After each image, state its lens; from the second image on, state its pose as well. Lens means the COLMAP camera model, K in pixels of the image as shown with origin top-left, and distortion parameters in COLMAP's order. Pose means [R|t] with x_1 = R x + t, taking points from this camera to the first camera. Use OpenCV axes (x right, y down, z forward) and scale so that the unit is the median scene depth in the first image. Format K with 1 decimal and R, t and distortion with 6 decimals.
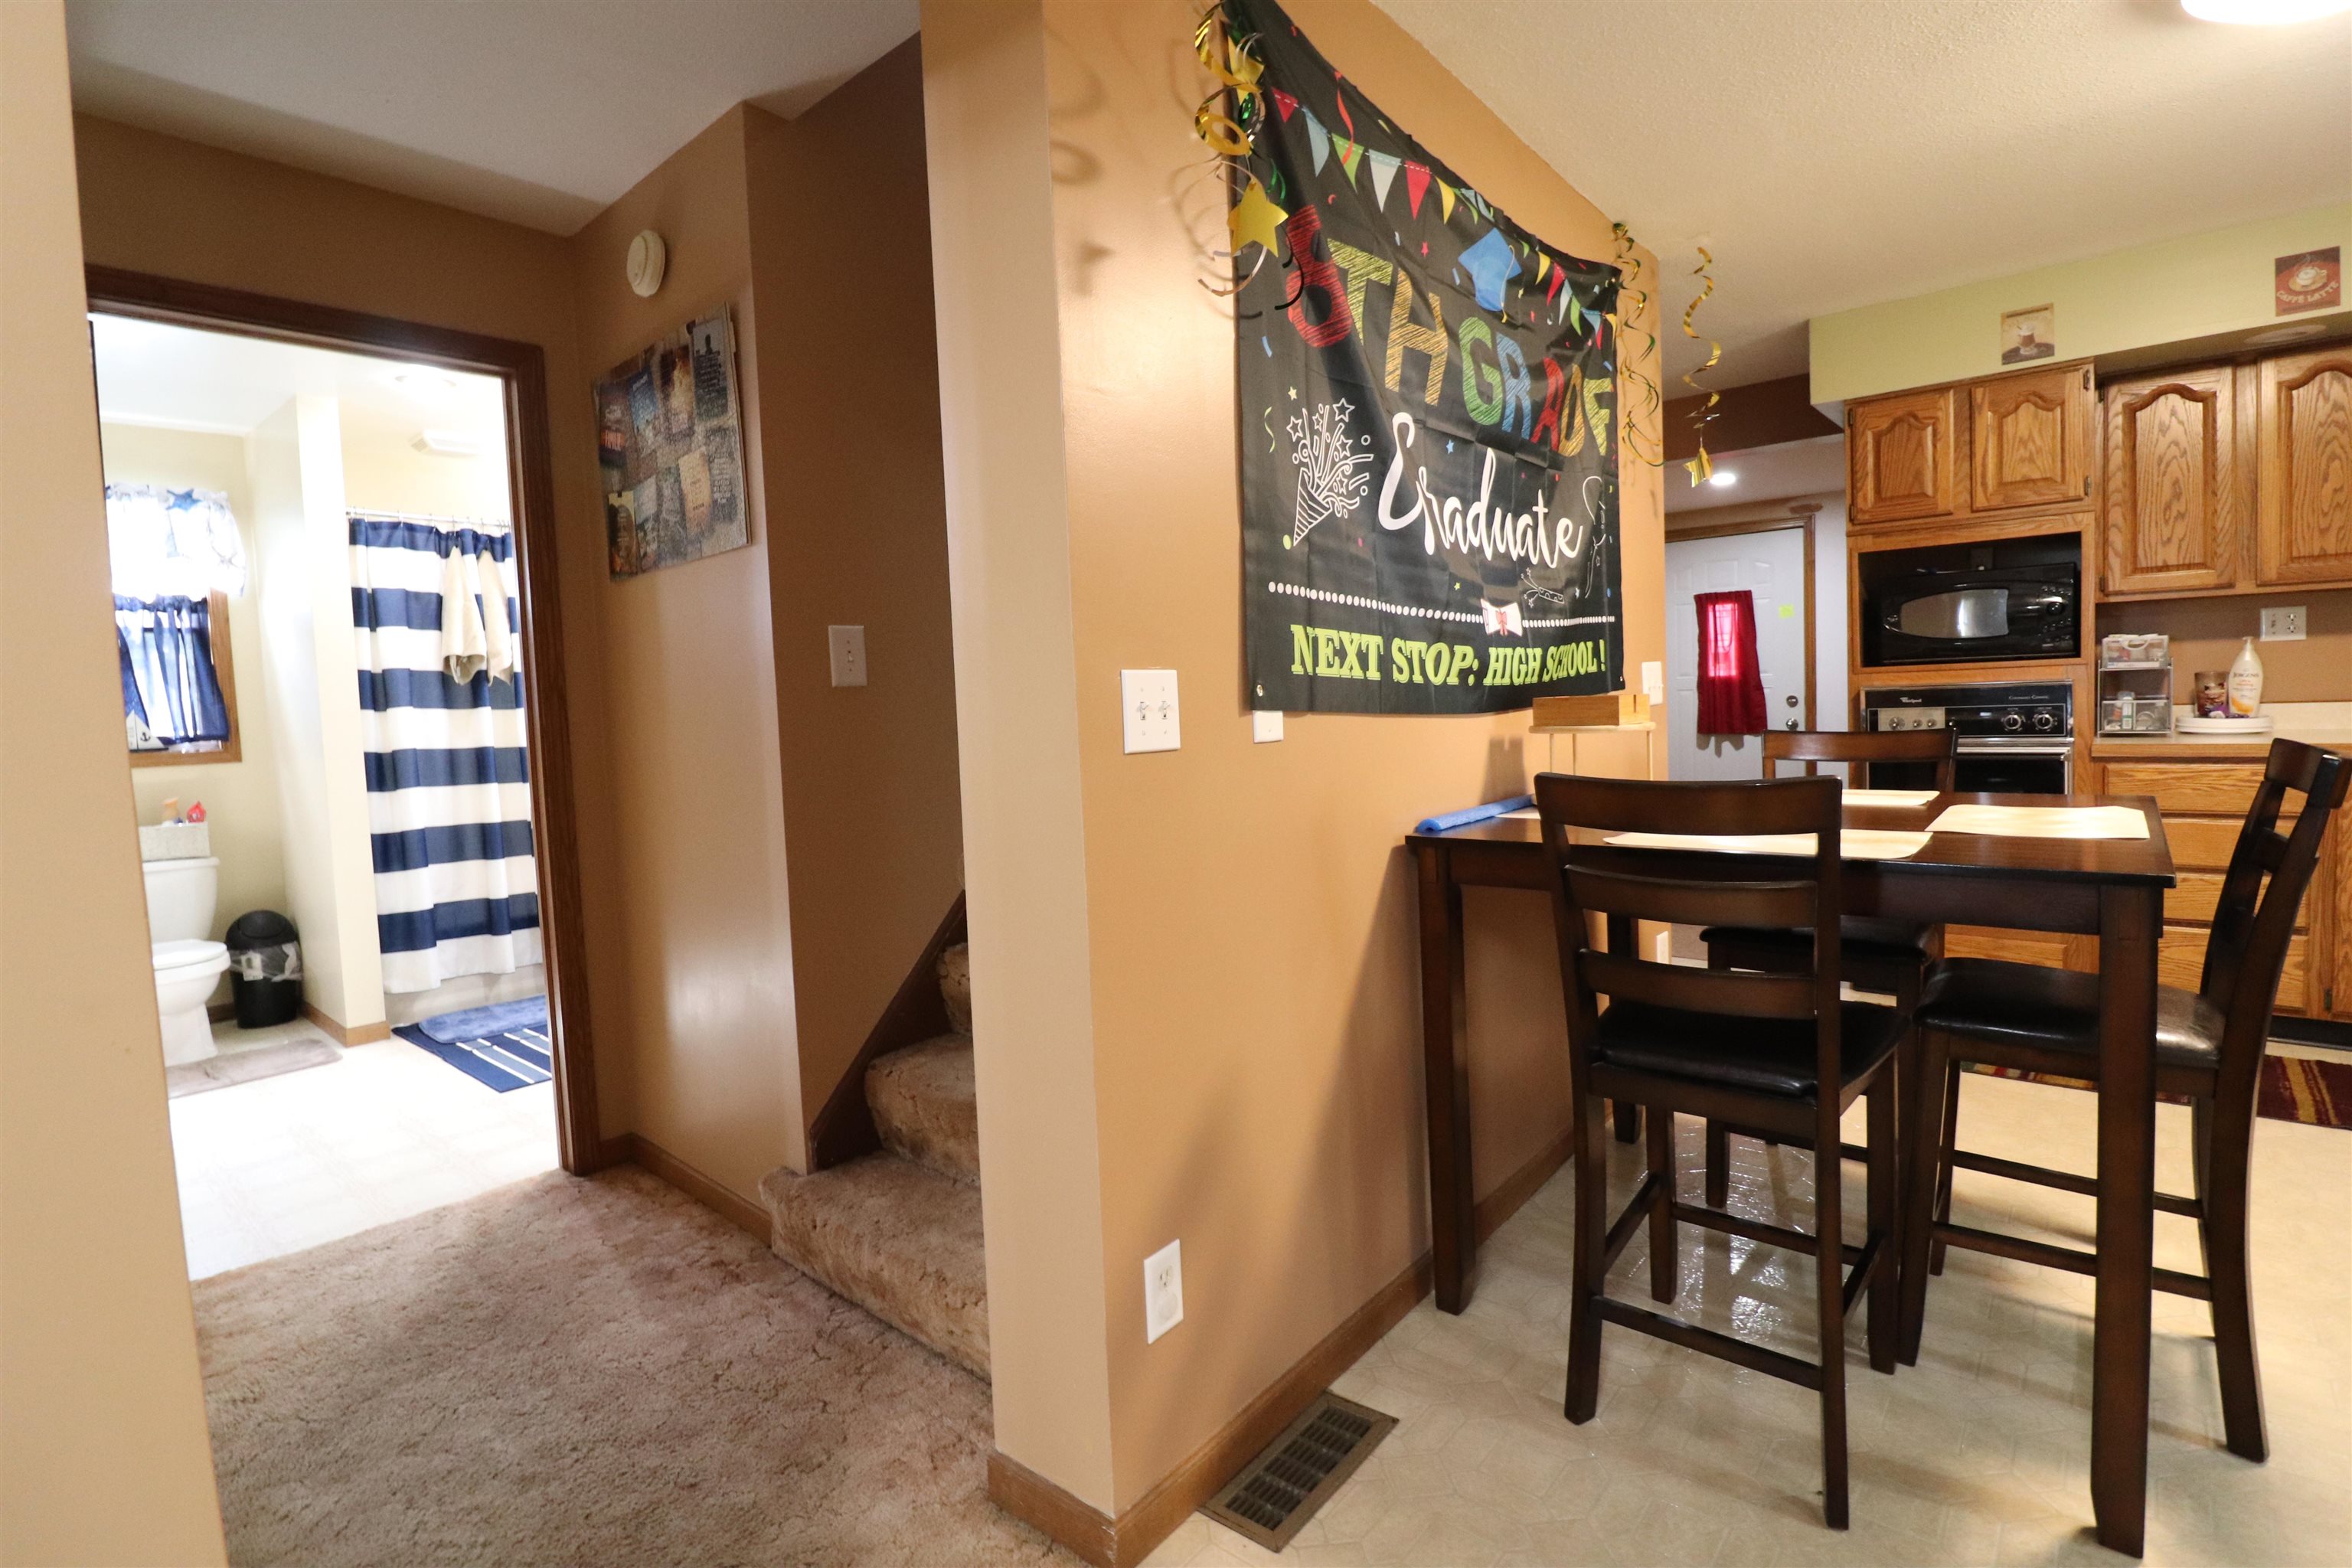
lens RADIAL K [[1102.7, 0, 1171.7], [0, 1102.7, 758.5], [0, 0, 1]] dist [-0.004589, -0.009518]
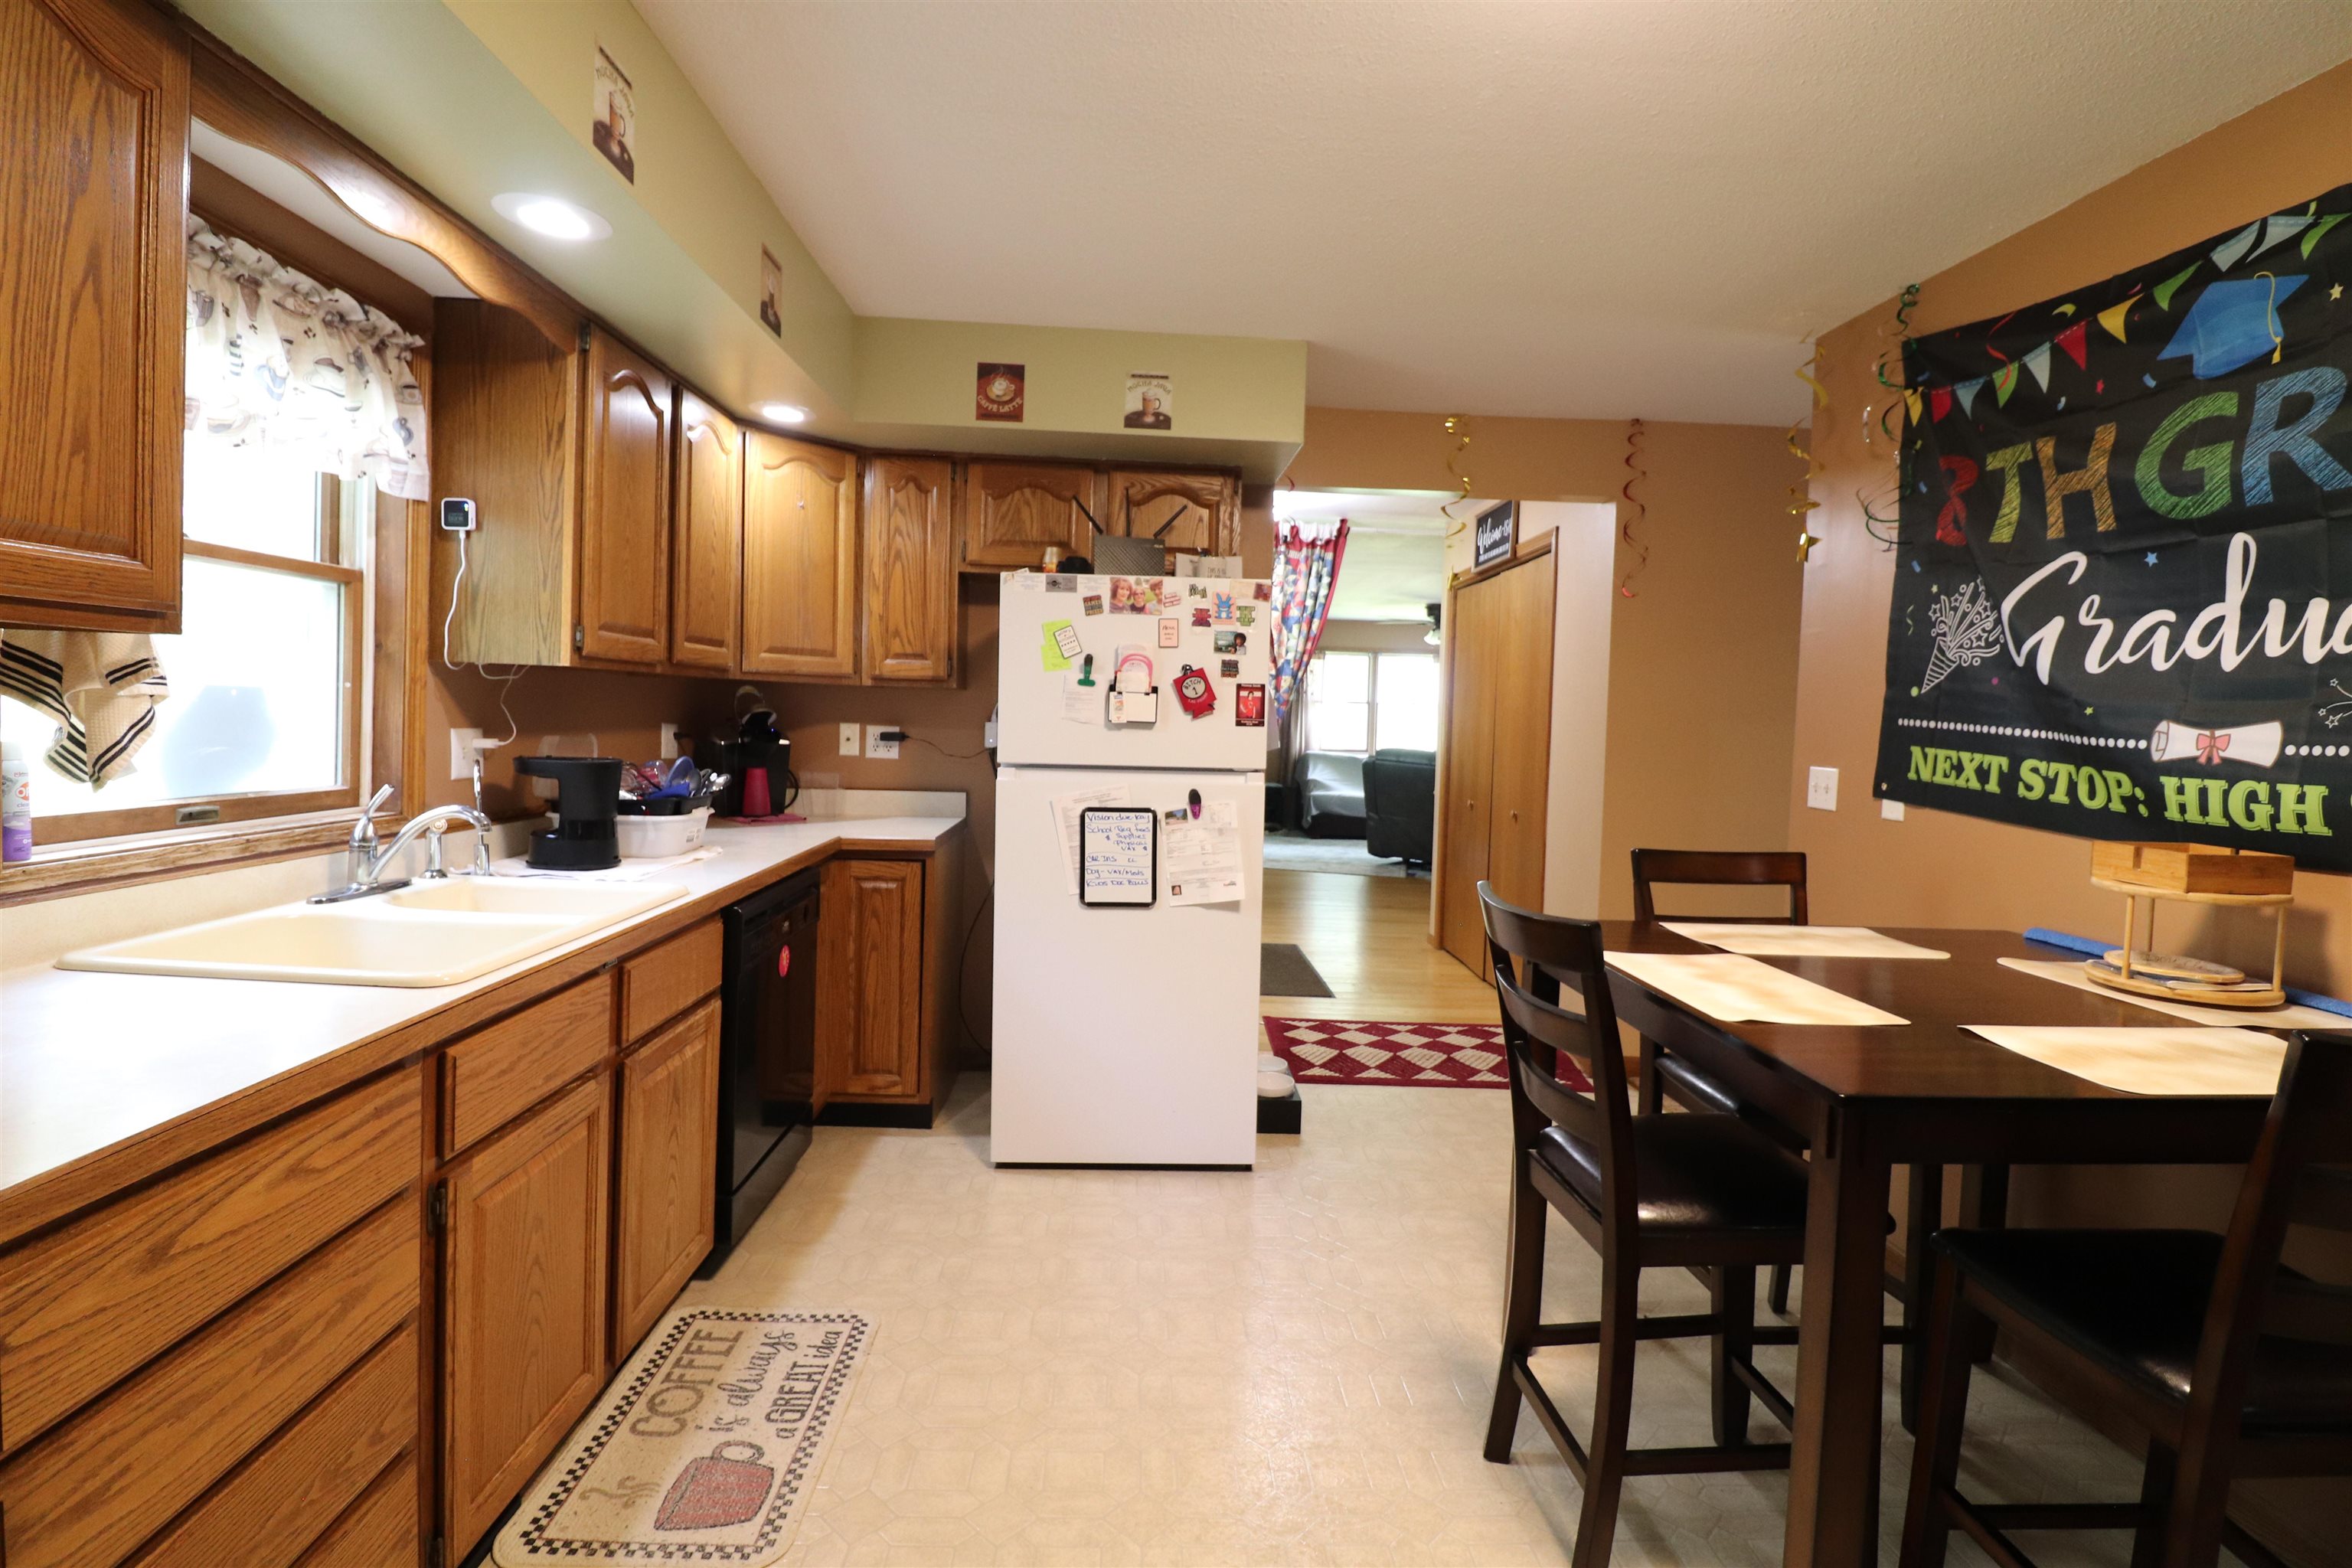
lens RADIAL K [[1102.7, 0, 1177.3], [0, 1102.7, 758.3], [0, 0, 1]] dist [-0.004589, -0.009518]
pose [[-0.727607, 0.046063, -0.684446, 0.954501], [-0.040468, 0.993123, 0.109857, -0.117560], [0.684800, 0.107631, -0.720739, 0.715829]]
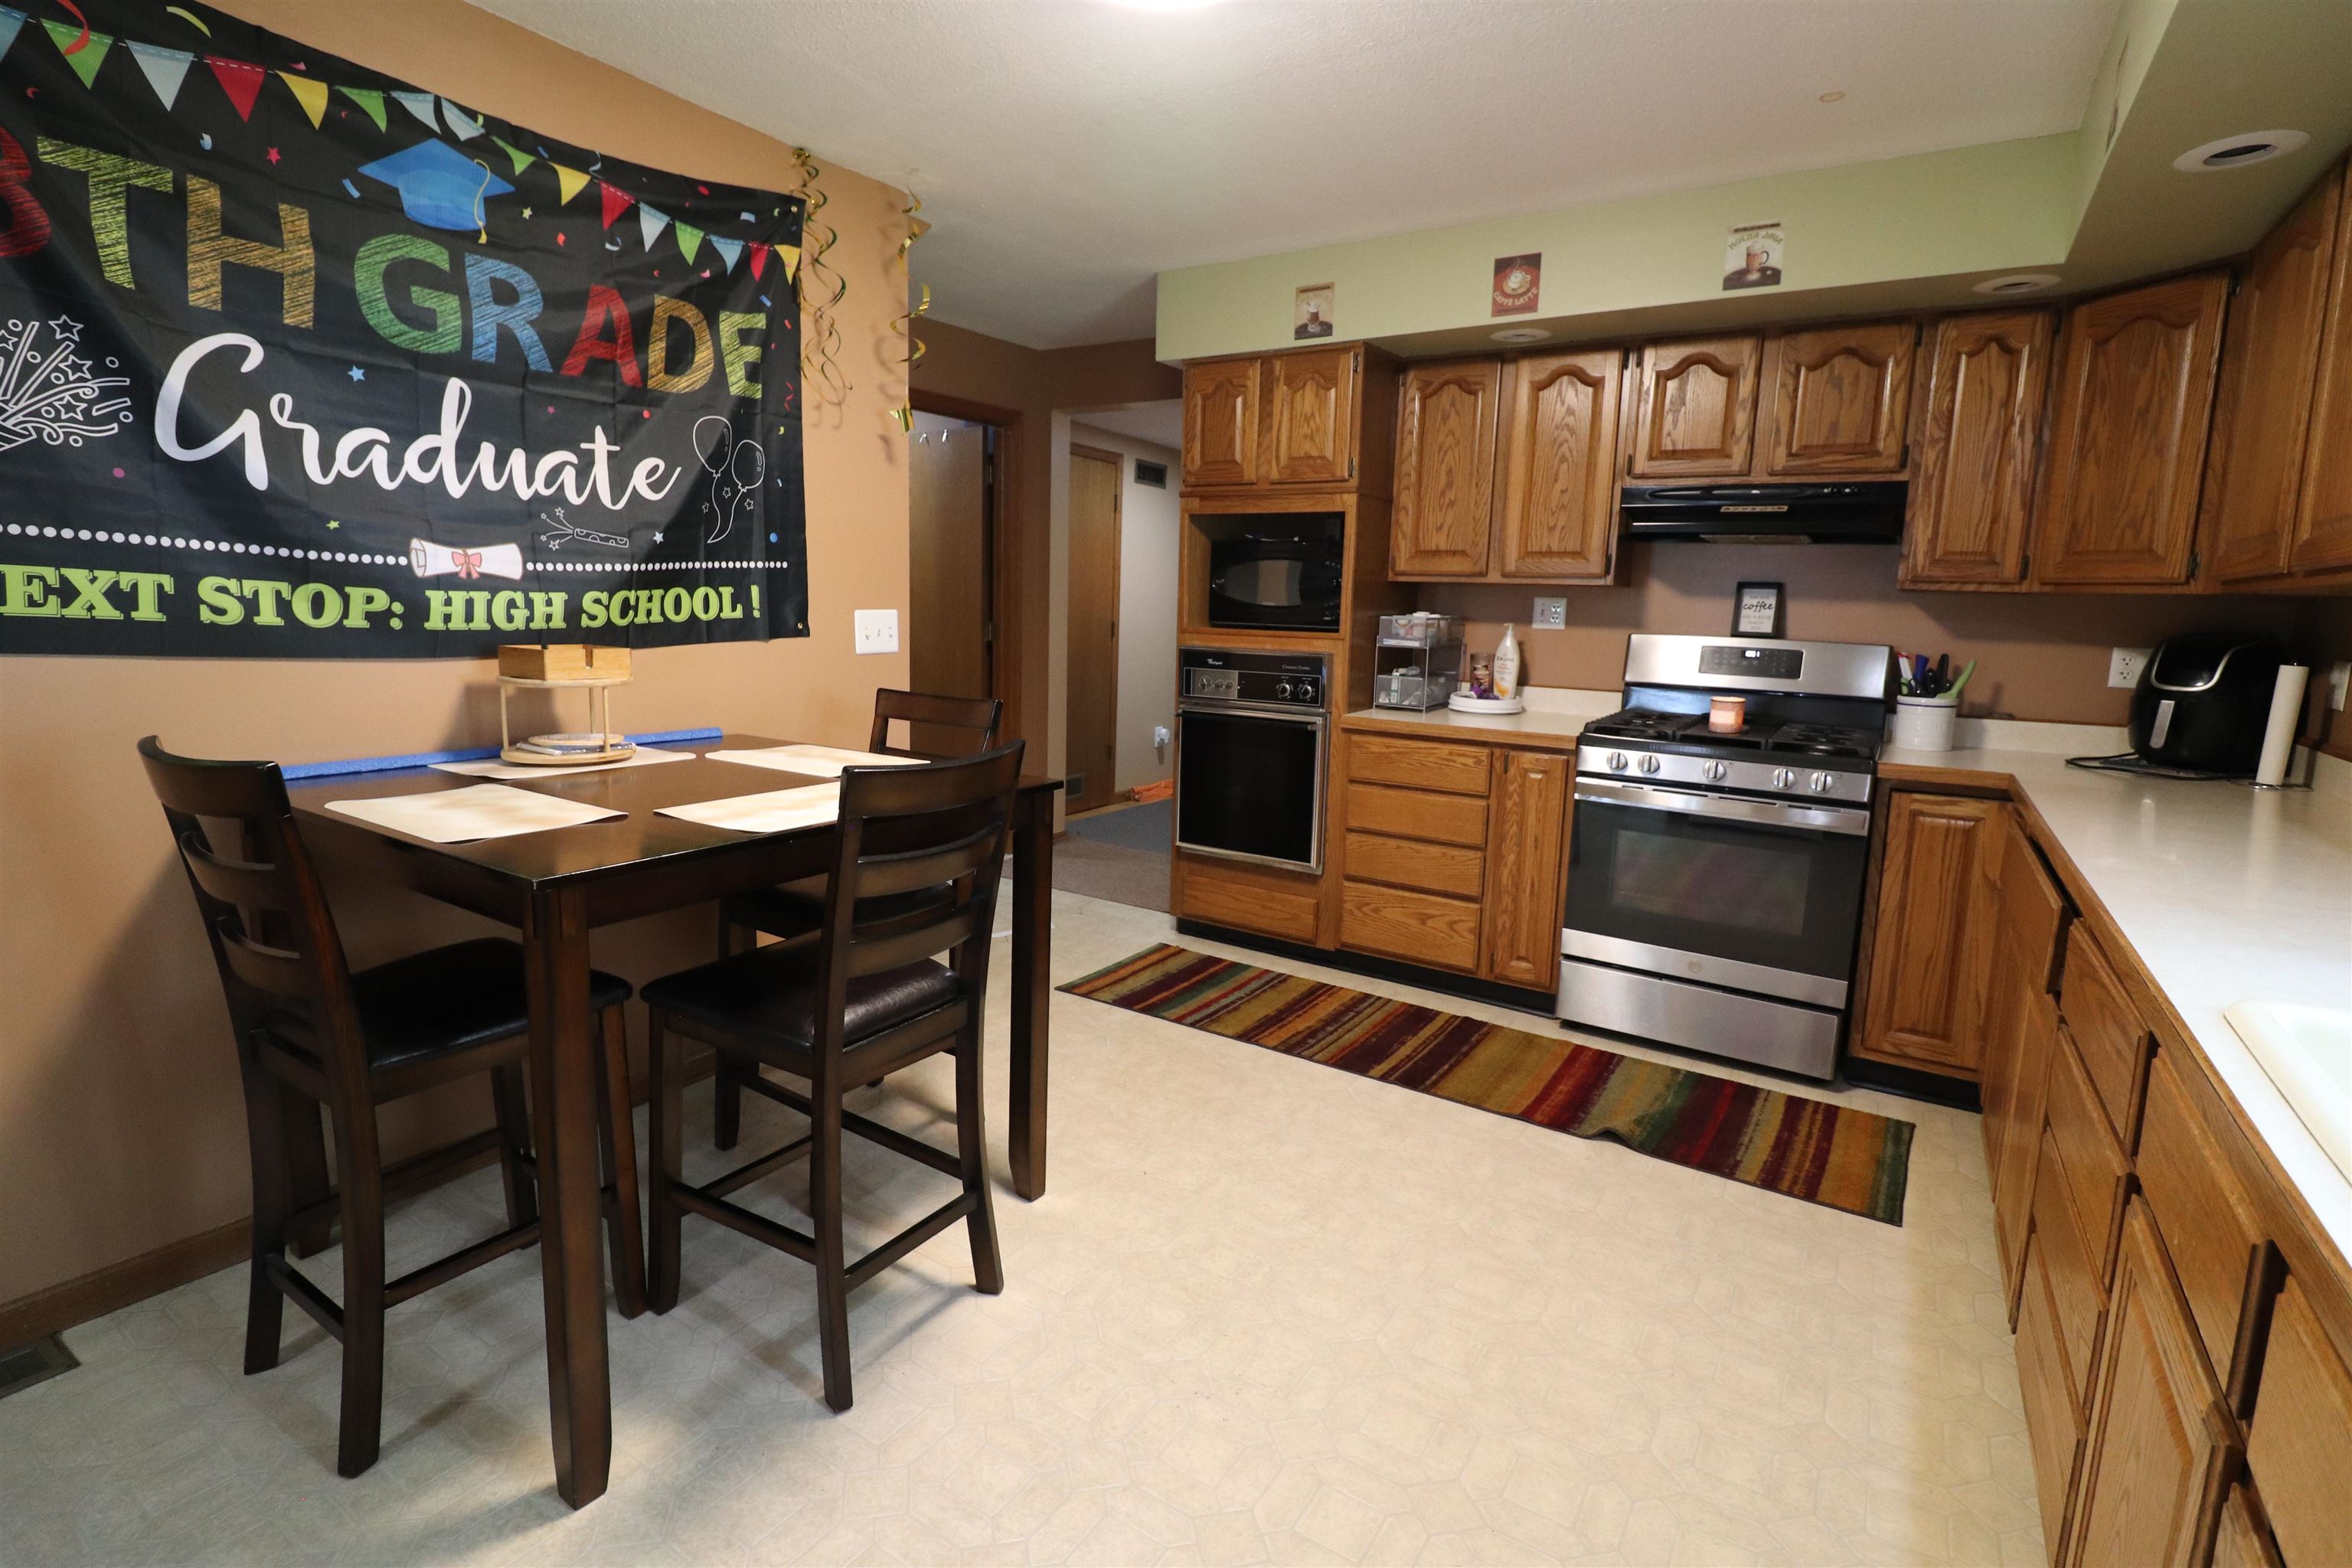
lens RADIAL K [[1102.7, 0, 1174.6], [0, 1102.7, 762.9], [0, 0, 1]] dist [-0.004589, -0.009518]
pose [[0.988052, 0.050797, 0.145512, 0.527983], [-0.063738, 0.994280, 0.085697, -0.049248], [-0.140327, -0.093948, 0.985638, -0.033777]]
